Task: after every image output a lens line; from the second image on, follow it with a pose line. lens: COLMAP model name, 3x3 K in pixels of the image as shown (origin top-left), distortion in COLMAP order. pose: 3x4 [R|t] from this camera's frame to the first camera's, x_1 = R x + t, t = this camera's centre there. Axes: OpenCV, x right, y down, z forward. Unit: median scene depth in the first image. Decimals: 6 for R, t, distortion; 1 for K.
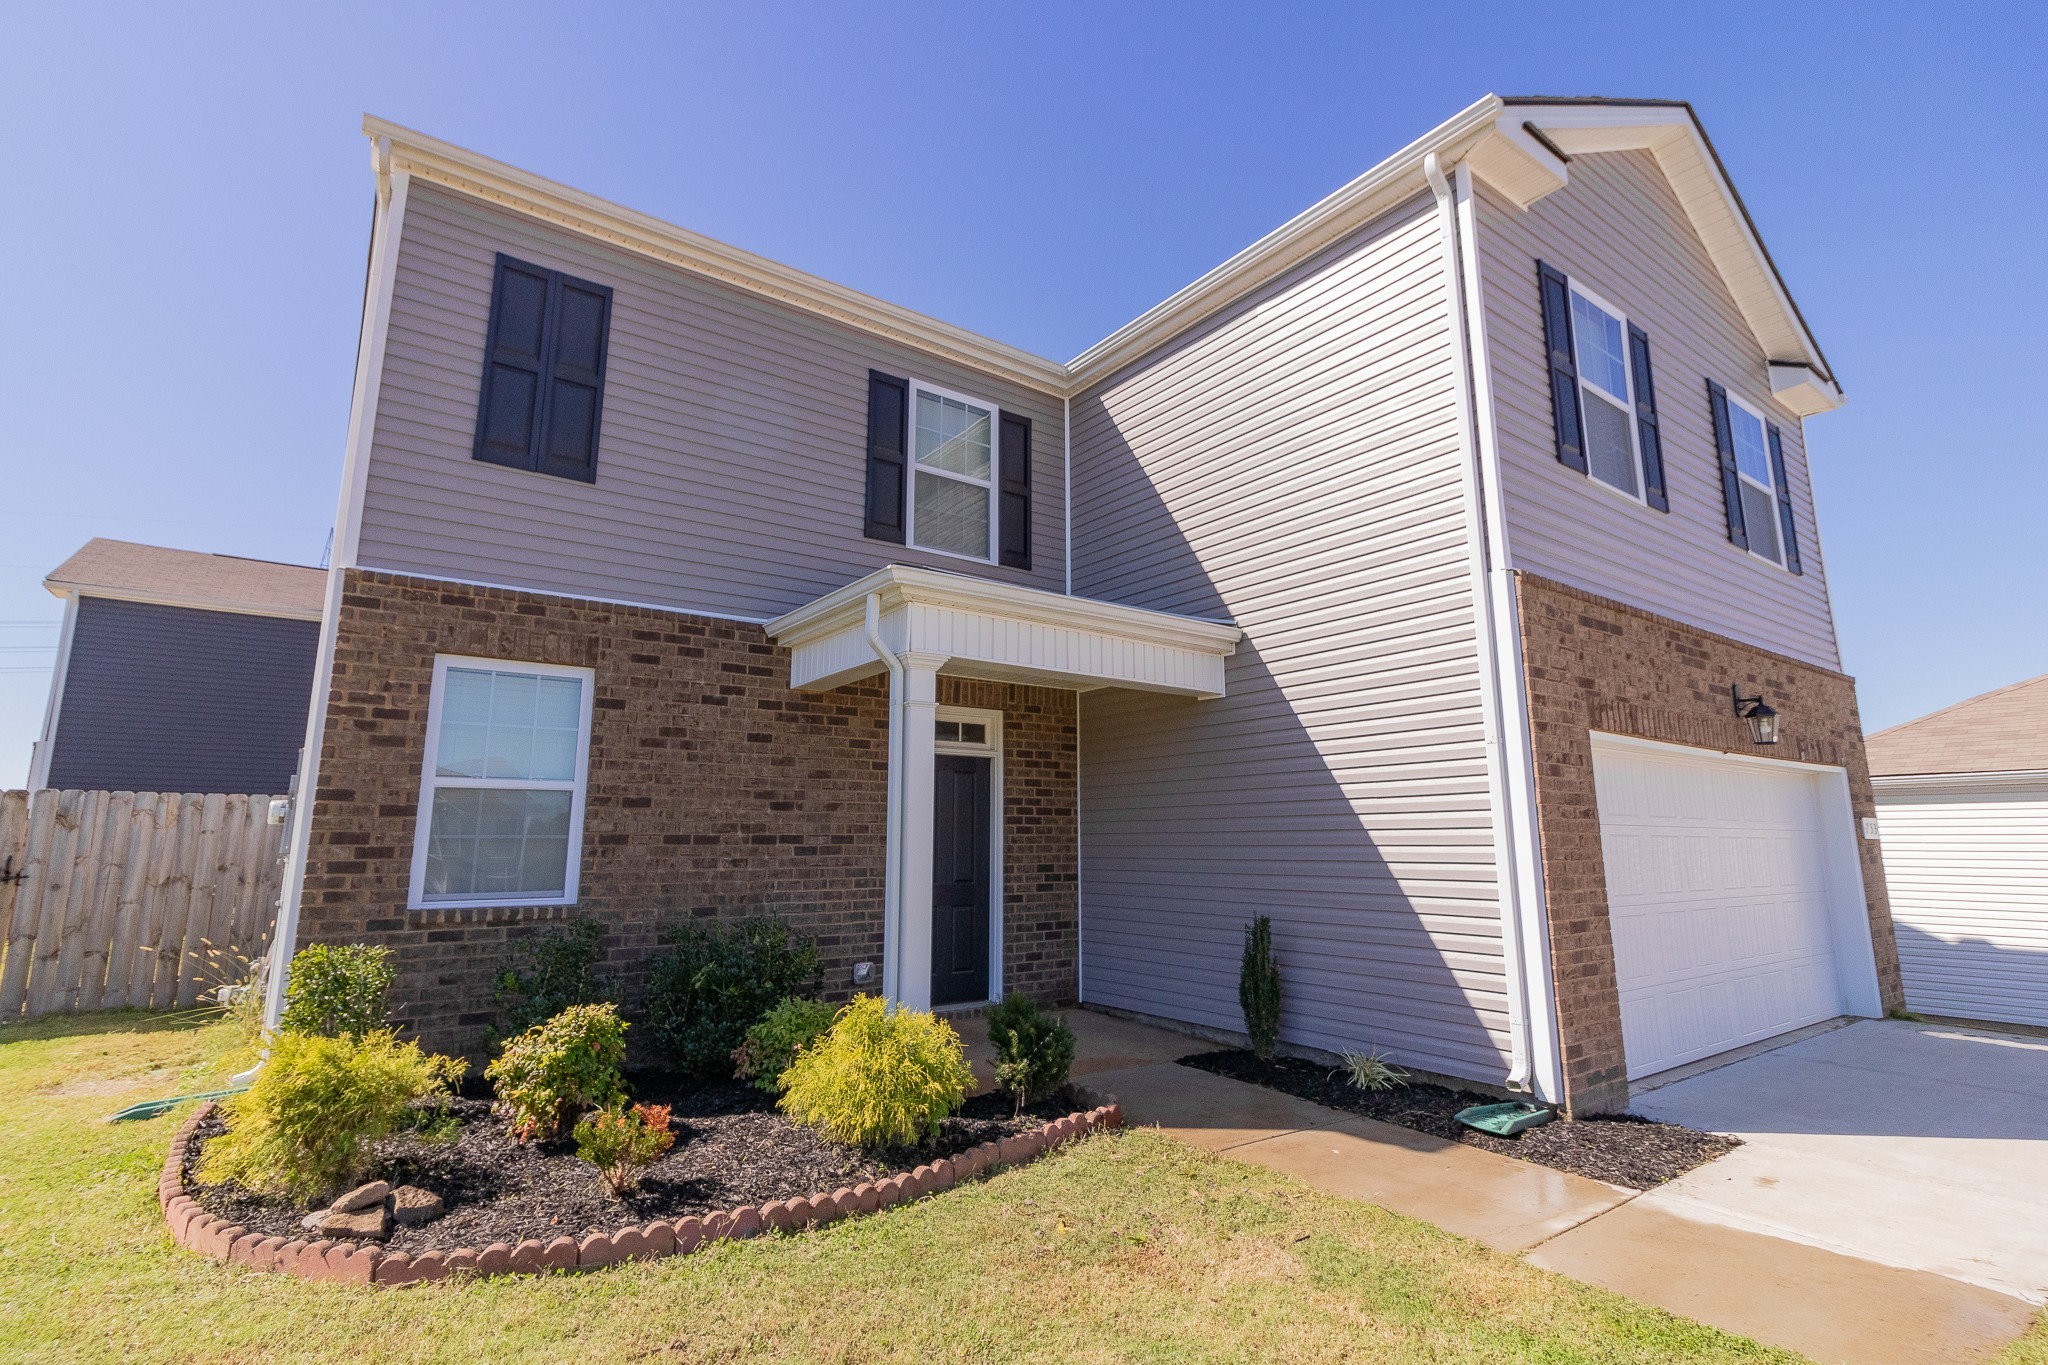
lens RADIAL K [[962.8, 0, 1015.5], [0, 962.8, 667.9], [0, 0, 1]] dist [0.000395, 0.000618]
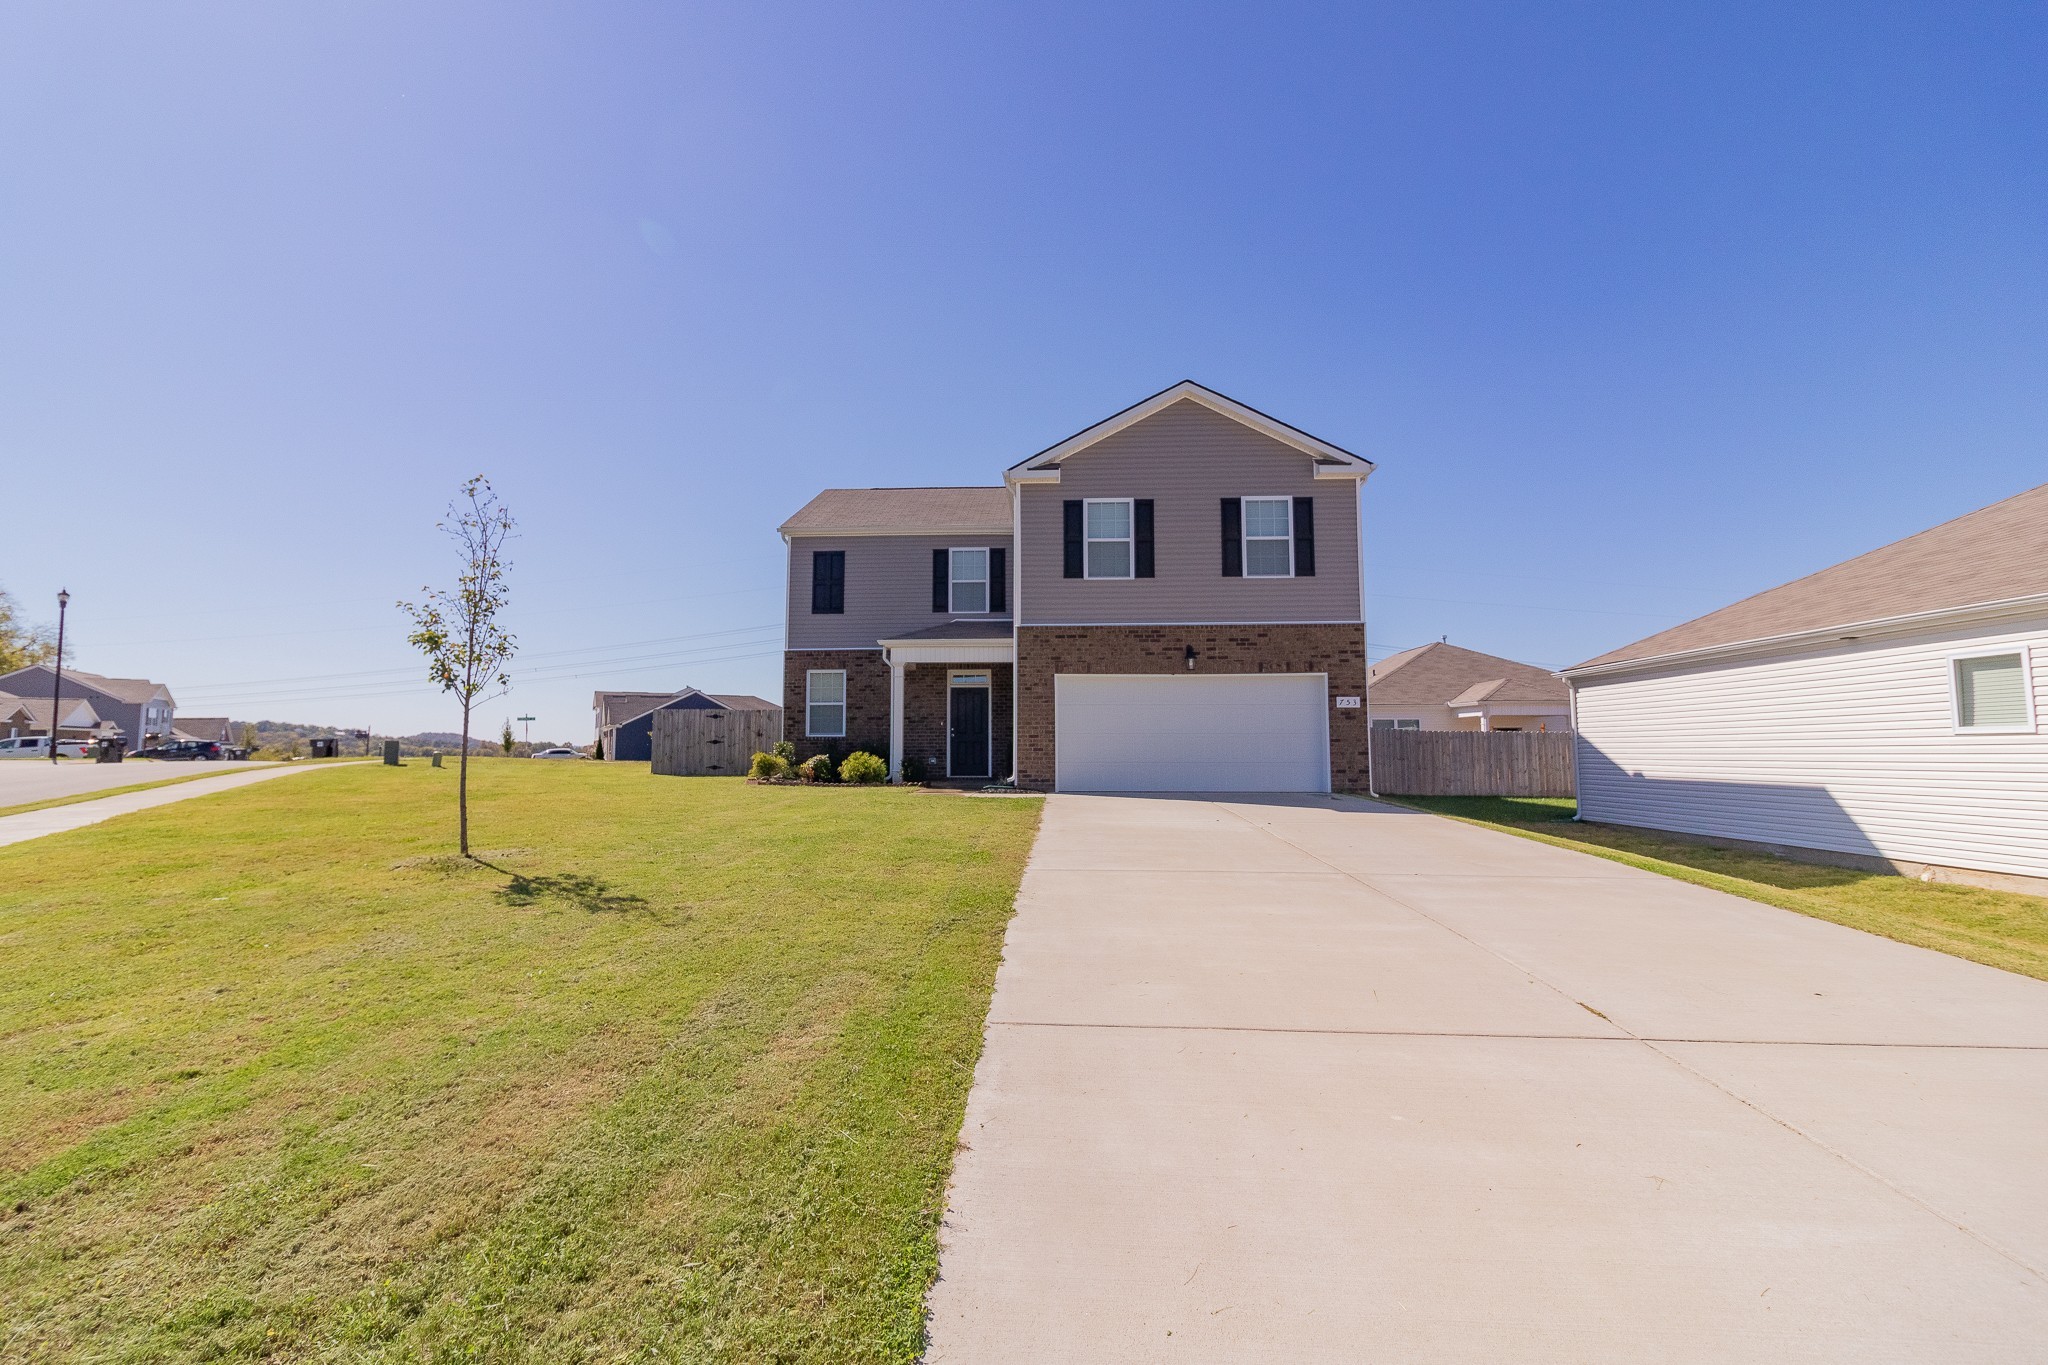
lens RADIAL K [[947.3, 0, 1009.6], [0, 947.3, 670.2], [0, 0, 1]] dist [-0.002996, 0.001496]
pose [[0.779178, -0.056214, -0.624277, 2.073516], [0.113983, 0.992072, 0.052933, -0.106814], [0.616352, -0.112401, 0.779407, -1.242784]]
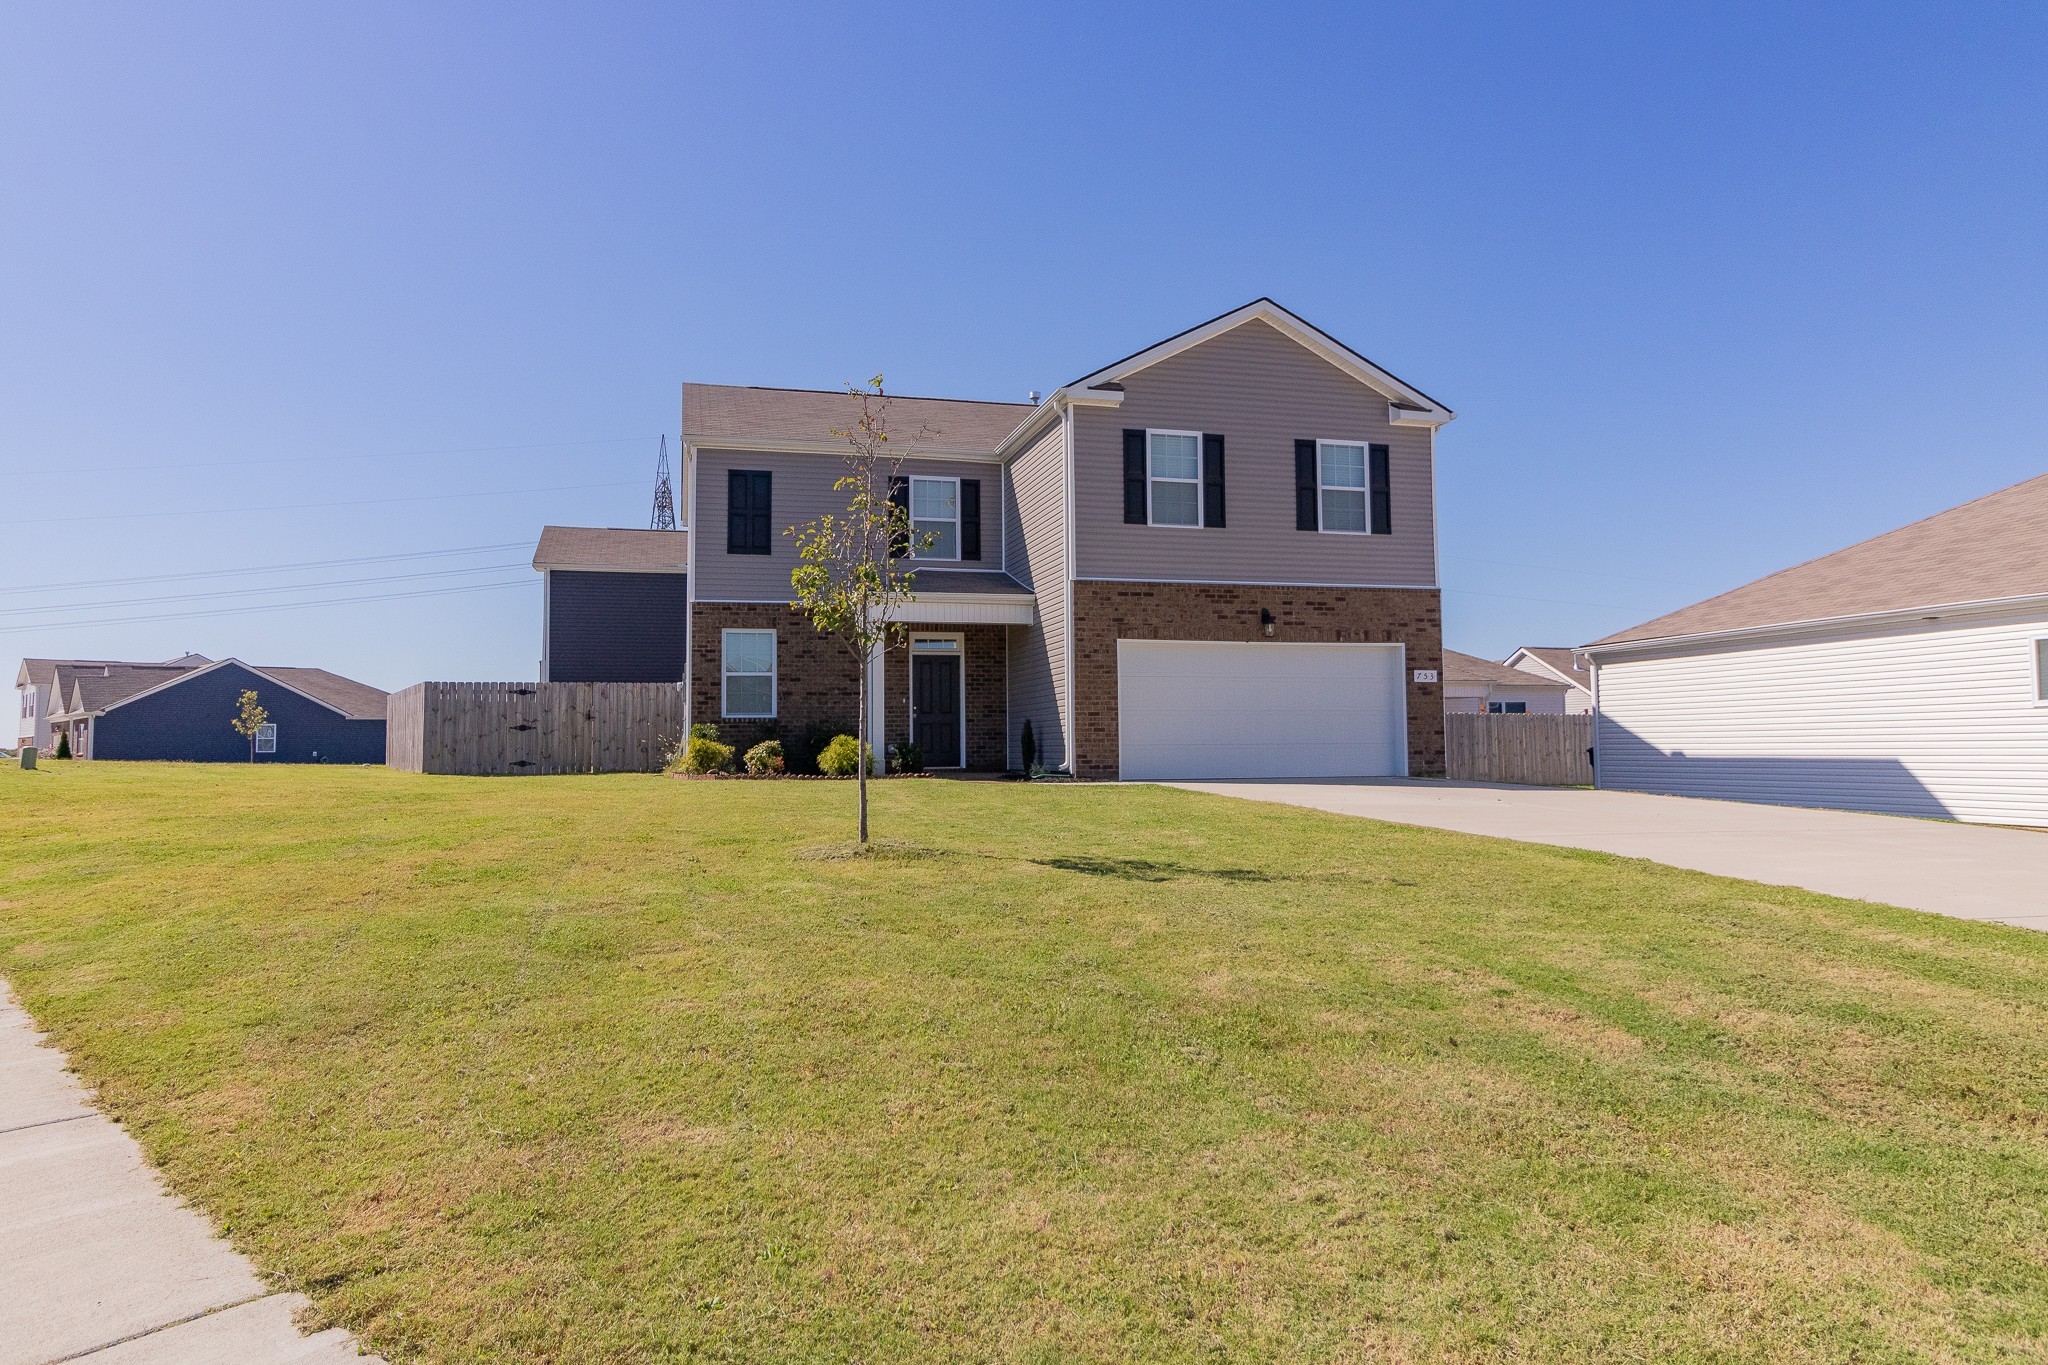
lens RADIAL K [[1284.1, 0, 1015.0], [0, 1284.1, 676.9], [0, 0, 1]] dist [-0.003943, -0.000609]
pose [[0.933874, -0.030570, -0.356293, 1.358630], [0.074478, 0.991118, 0.110177, -0.199575], [0.349760, -0.129427, 0.927856, -1.953657]]
